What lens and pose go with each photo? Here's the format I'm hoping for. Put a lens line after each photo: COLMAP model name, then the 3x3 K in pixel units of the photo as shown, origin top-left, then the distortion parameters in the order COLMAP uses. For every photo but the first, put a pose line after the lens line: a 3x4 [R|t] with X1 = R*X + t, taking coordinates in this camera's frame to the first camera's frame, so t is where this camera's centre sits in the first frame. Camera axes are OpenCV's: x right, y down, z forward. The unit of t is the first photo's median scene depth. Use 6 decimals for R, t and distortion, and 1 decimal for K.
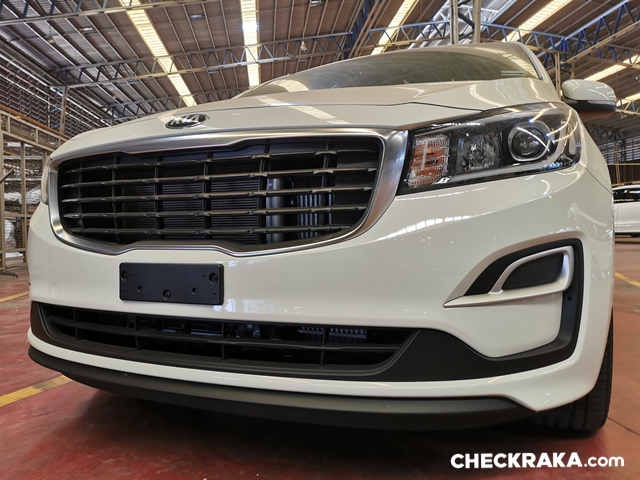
lens RADIAL K [[508.1, 0, 322.5], [0, 508.1, 238.7], [0, 0, 1]] dist [0.035016, -0.045329]
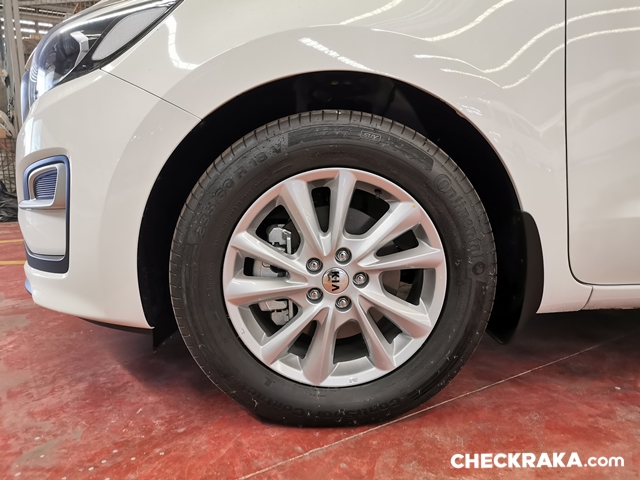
lens RADIAL K [[508.1, 0, 320.0], [0, 508.1, 240.6], [0, 0, 1]] dist [0.035016, -0.045329]
pose [[0.423554, 0.153683, -0.892739, 1.242862], [-0.022615, 0.986991, 0.159178, -0.003982], [0.905588, -0.047231, 0.421520, 0.797578]]
